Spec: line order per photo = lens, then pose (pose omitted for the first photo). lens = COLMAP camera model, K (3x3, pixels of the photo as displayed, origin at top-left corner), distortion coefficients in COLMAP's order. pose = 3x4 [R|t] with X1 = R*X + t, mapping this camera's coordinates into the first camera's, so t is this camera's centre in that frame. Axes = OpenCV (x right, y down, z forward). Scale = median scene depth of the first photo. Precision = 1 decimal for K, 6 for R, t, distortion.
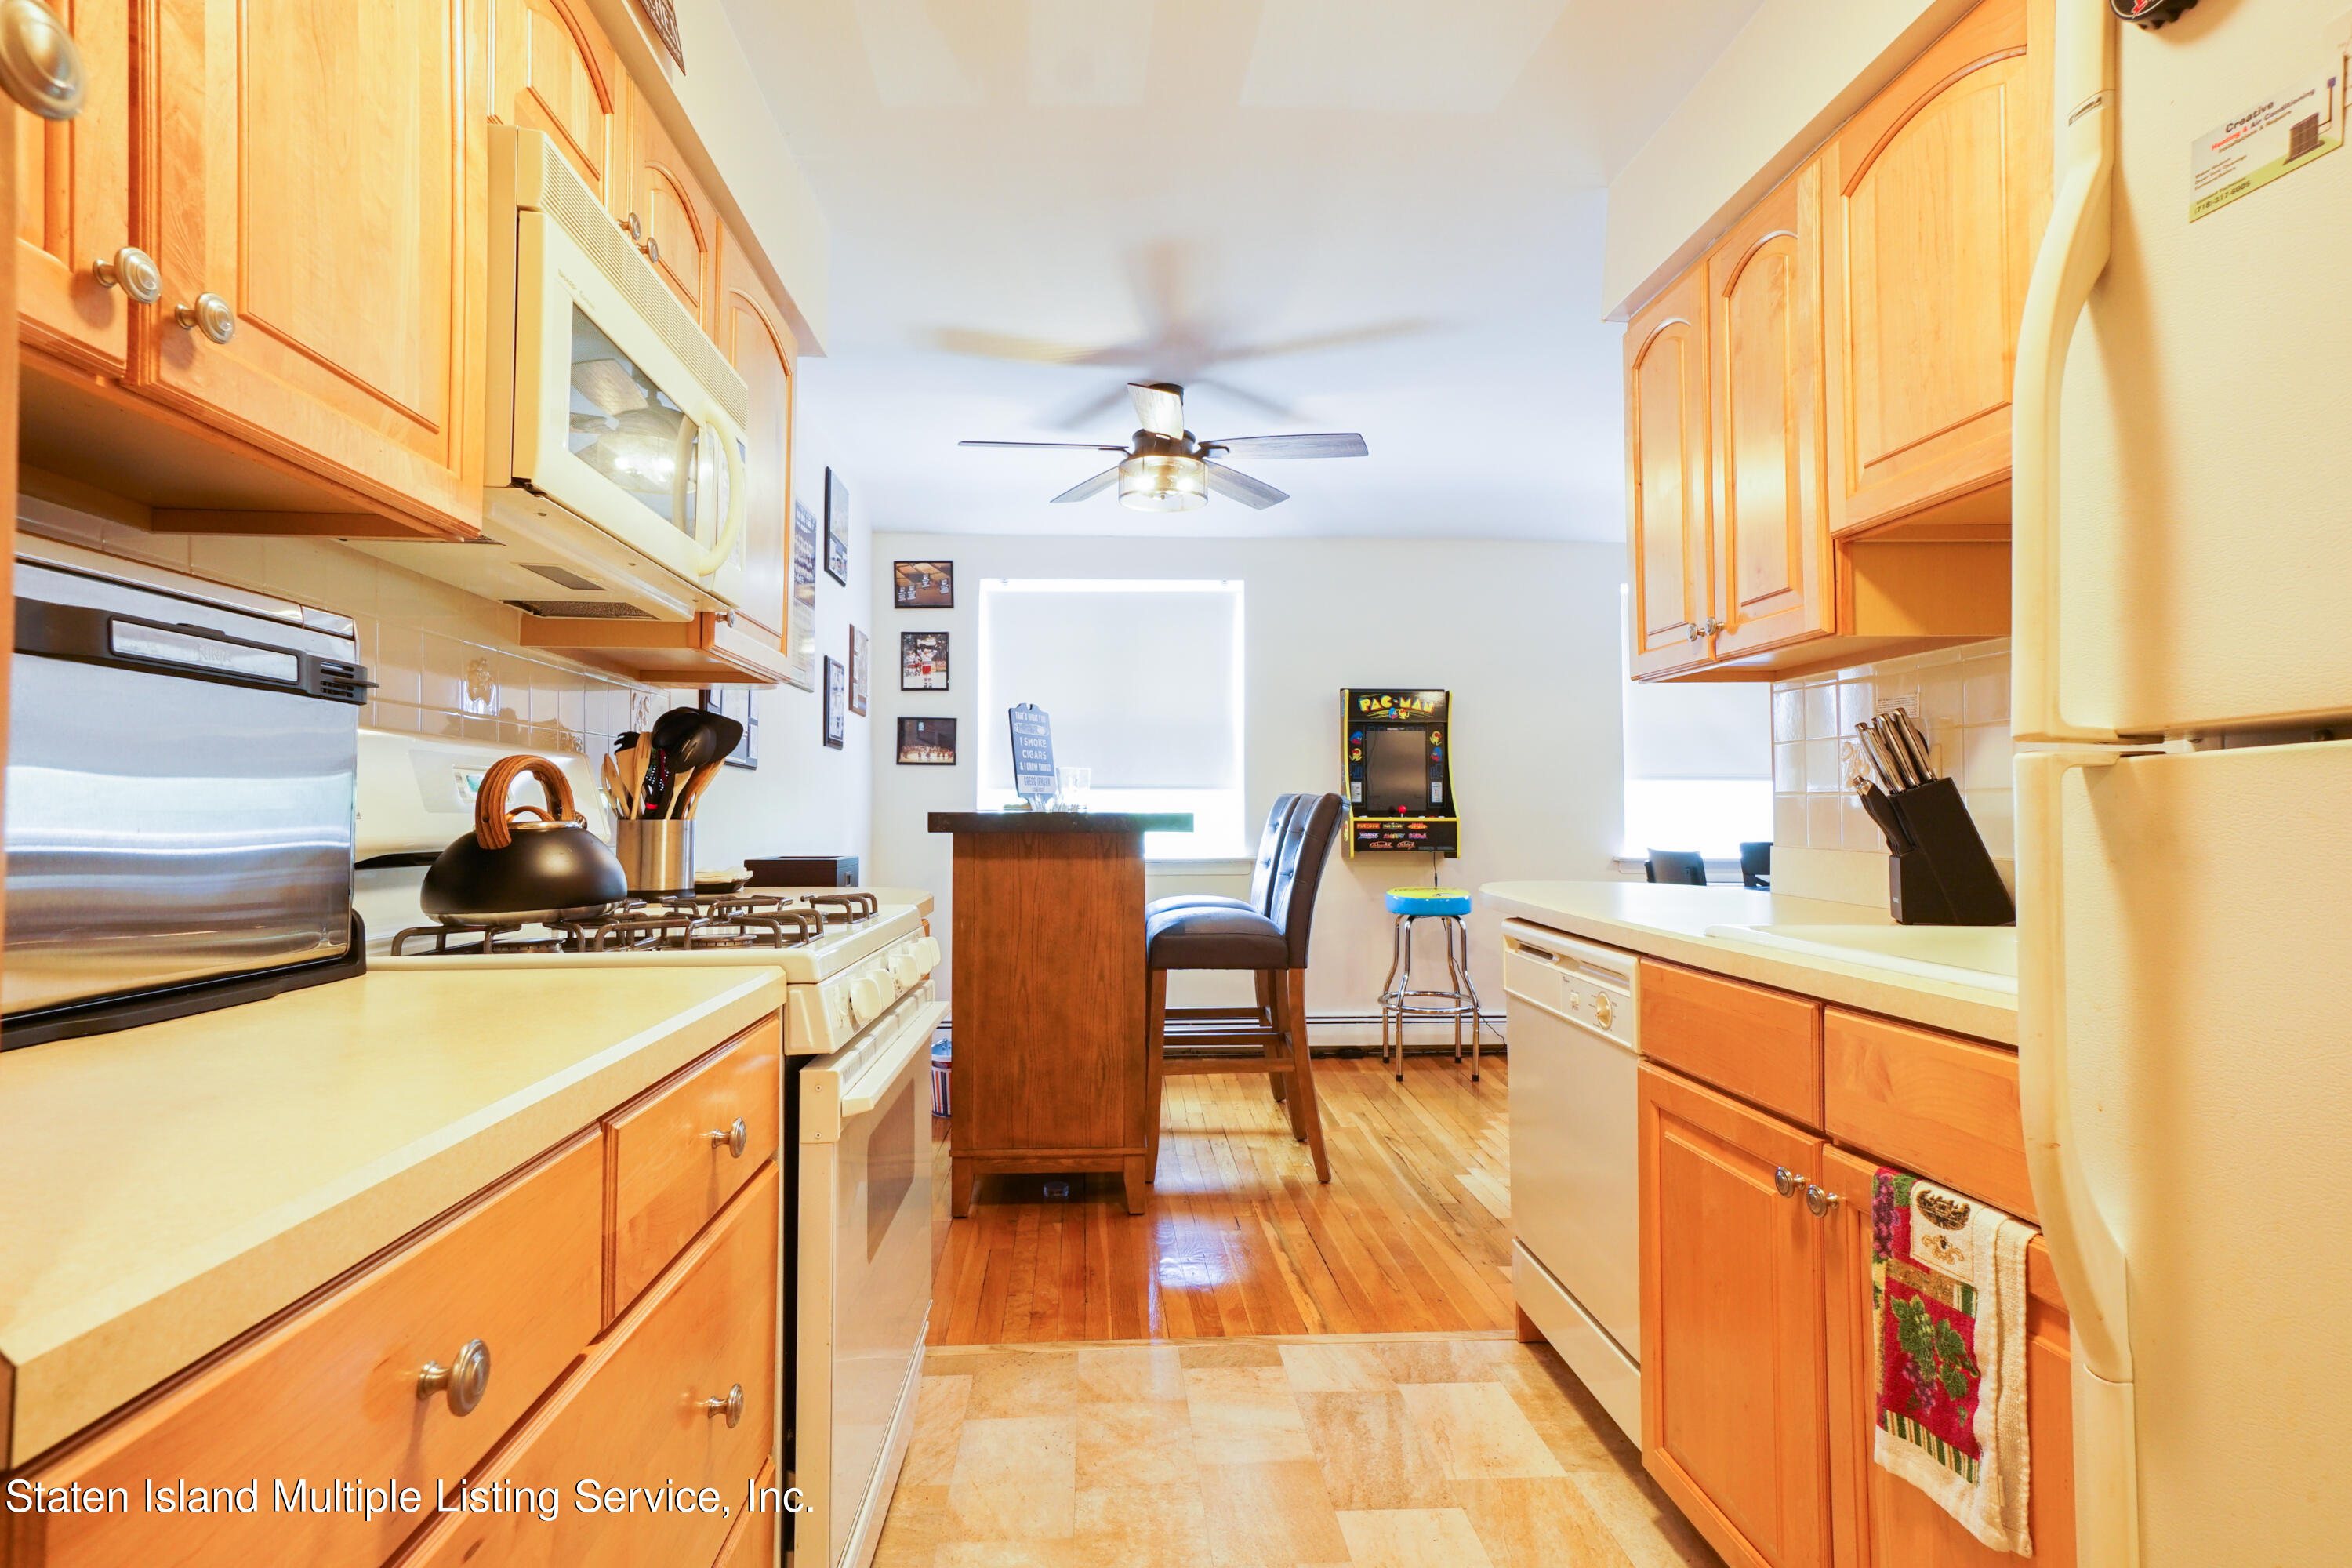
lens RADIAL K [[1193.4, 0, 1161.5], [0, 1193.4, 778.5], [0, 0, 1]] dist [0.031146, -0.000084]
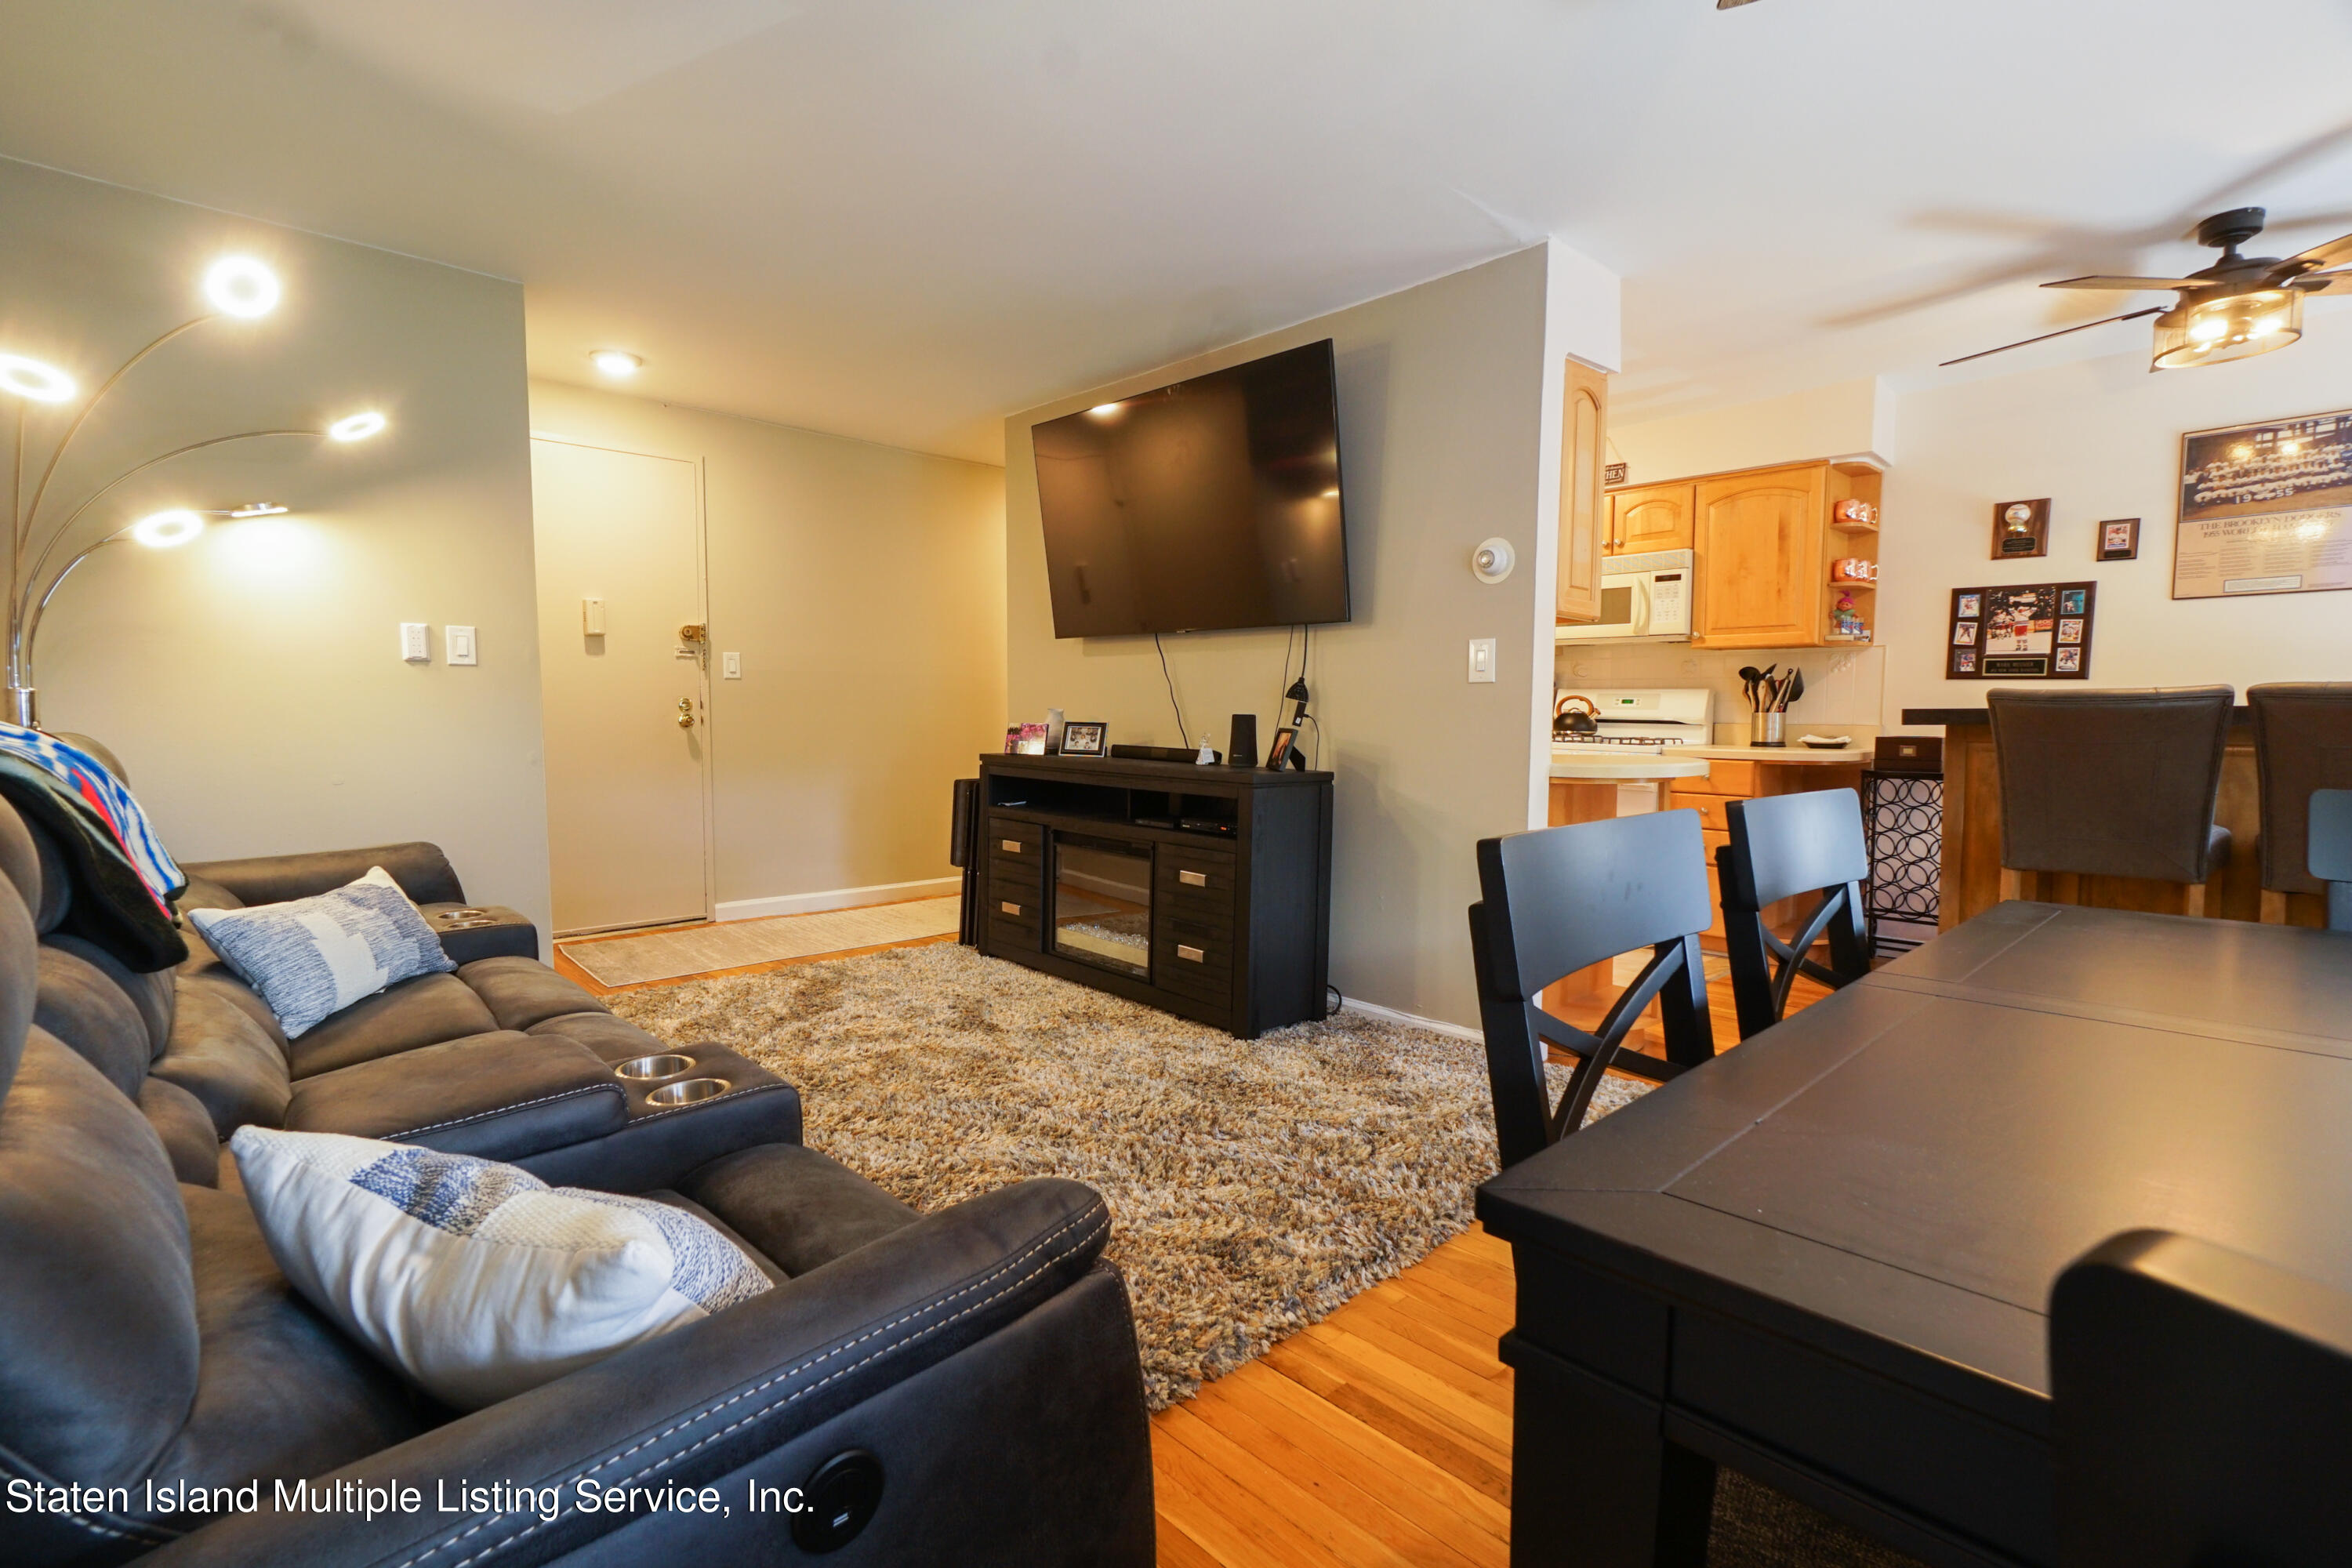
lens RADIAL K [[1062.8, 0, 1166.3], [0, 1062.8, 779.3], [0, 0, 1]] dist [-0.014203, 0.012383]
pose [[-0.770710, 0.038367, -0.636029, 0.932290], [0.014452, 0.998981, 0.042749, 0.030671], [0.637022, 0.023755, -0.770480, 0.947320]]
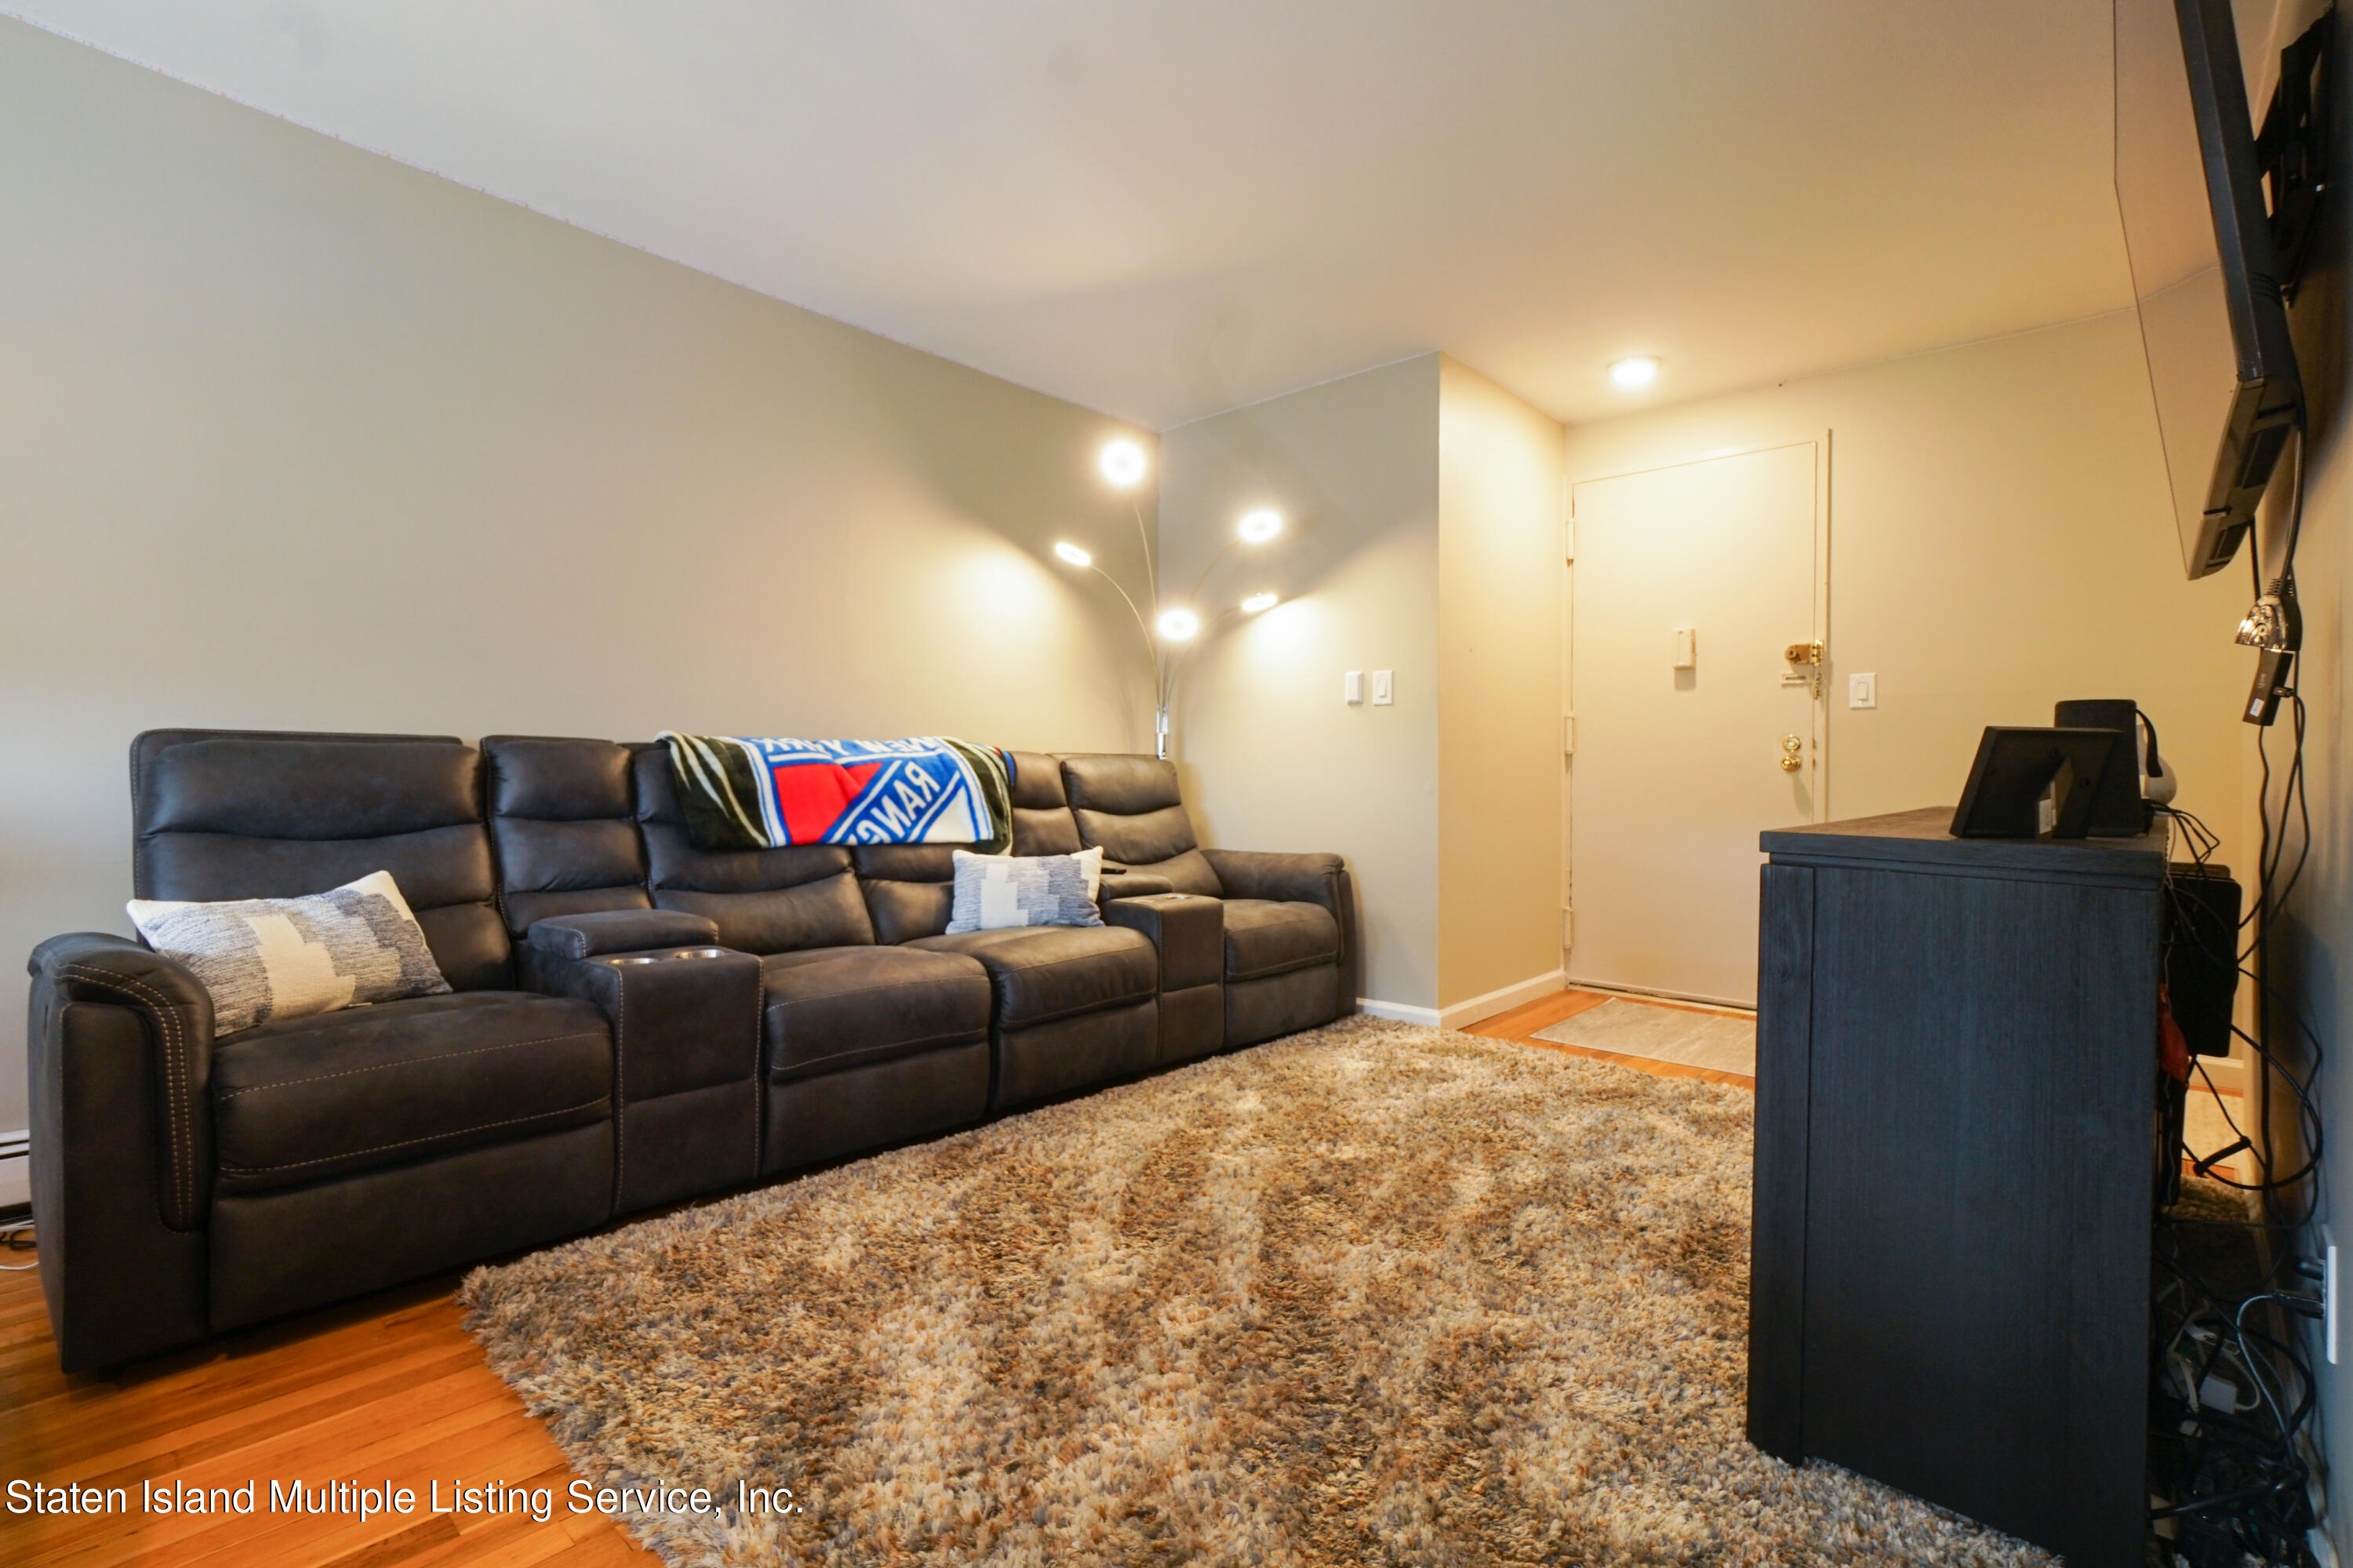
lens RADIAL K [[1081.2, 0, 1161.9], [0, 1081.2, 782.8], [0, 0, 1]] dist [-0.010182, 0.012875]
pose [[-0.692244, -0.013392, 0.721539, 0.333879], [-0.032622, 0.999386, -0.012748, 0.054435], [-0.720925, -0.032363, -0.692257, 0.783959]]
